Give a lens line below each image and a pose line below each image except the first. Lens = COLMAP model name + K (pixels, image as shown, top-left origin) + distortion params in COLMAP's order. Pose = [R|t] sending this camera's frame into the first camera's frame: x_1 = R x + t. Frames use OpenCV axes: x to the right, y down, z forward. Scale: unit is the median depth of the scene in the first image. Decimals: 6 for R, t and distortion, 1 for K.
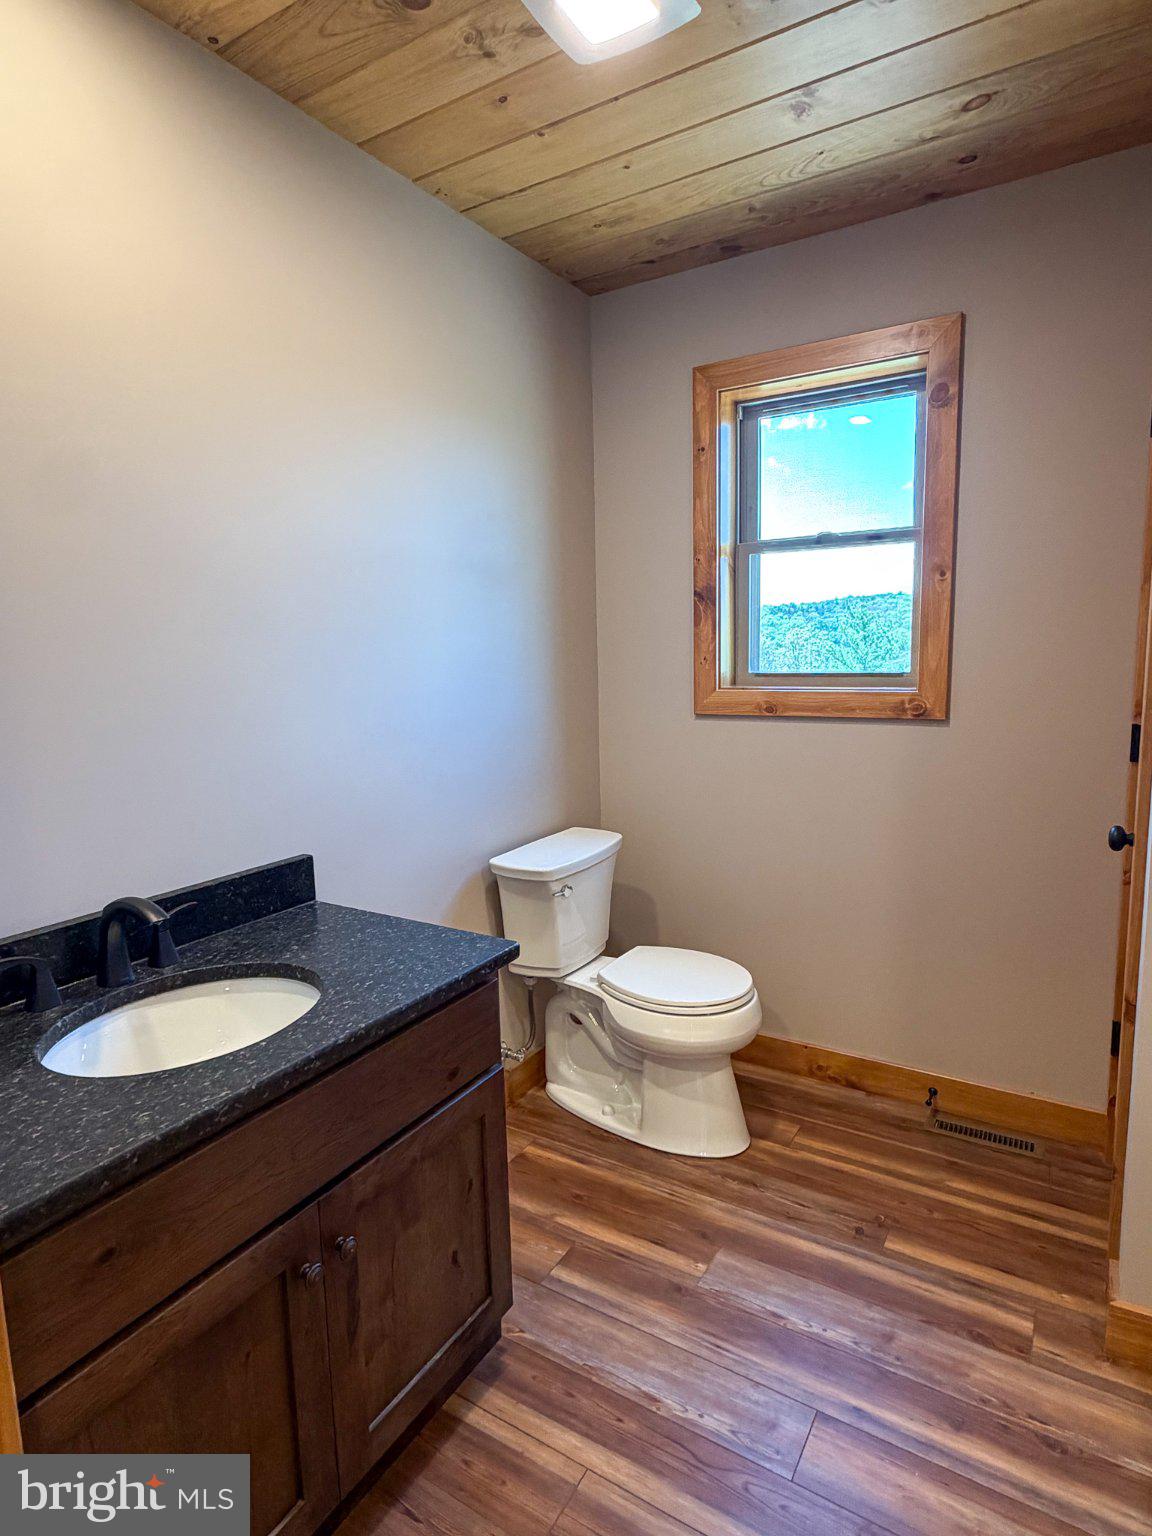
lens RADIAL K [[874.6, 0, 579.4], [0, 874.6, 773.7], [0, 0, 1]] dist [-0.001277, 0.000939]
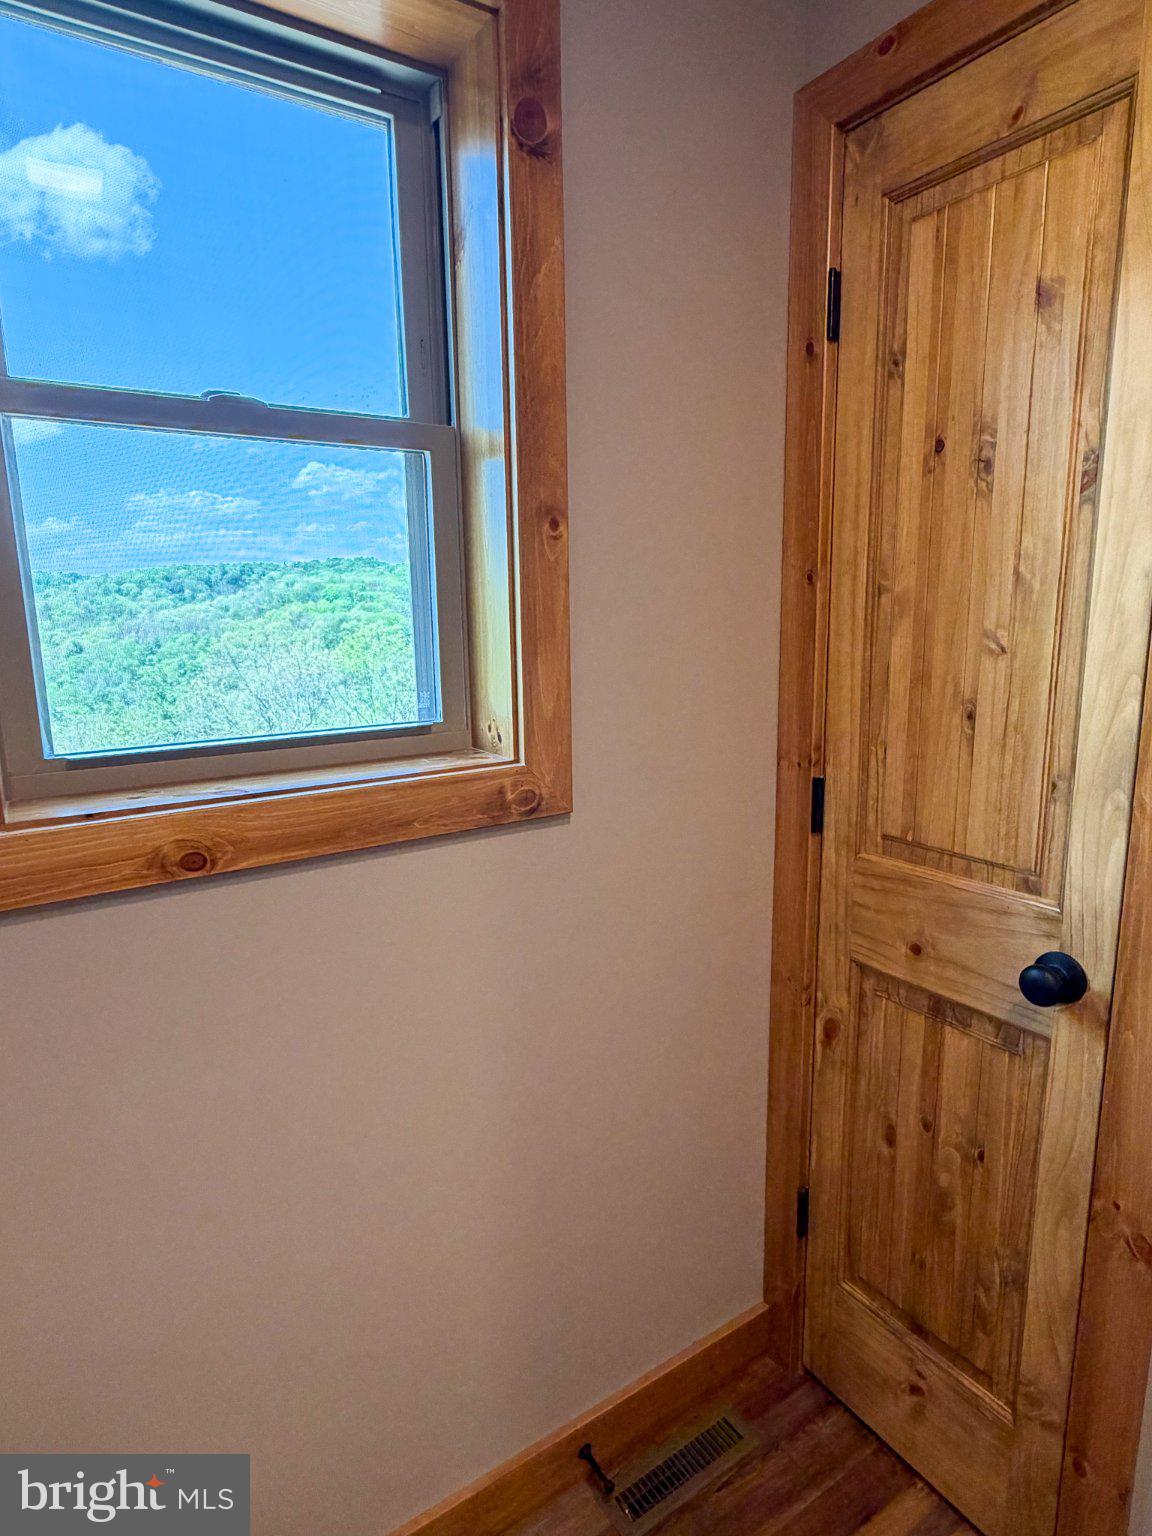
lens RADIAL K [[874.6, 0, 578.4], [0, 874.6, 765.9], [0, 0, 1]] dist [-0.001277, 0.000939]
pose [[0.431321, -0.155000, 0.888784, -0.034745], [0.148969, 0.983845, 0.099284, -0.135515], [-0.889815, 0.089578, 0.447443, 0.744754]]
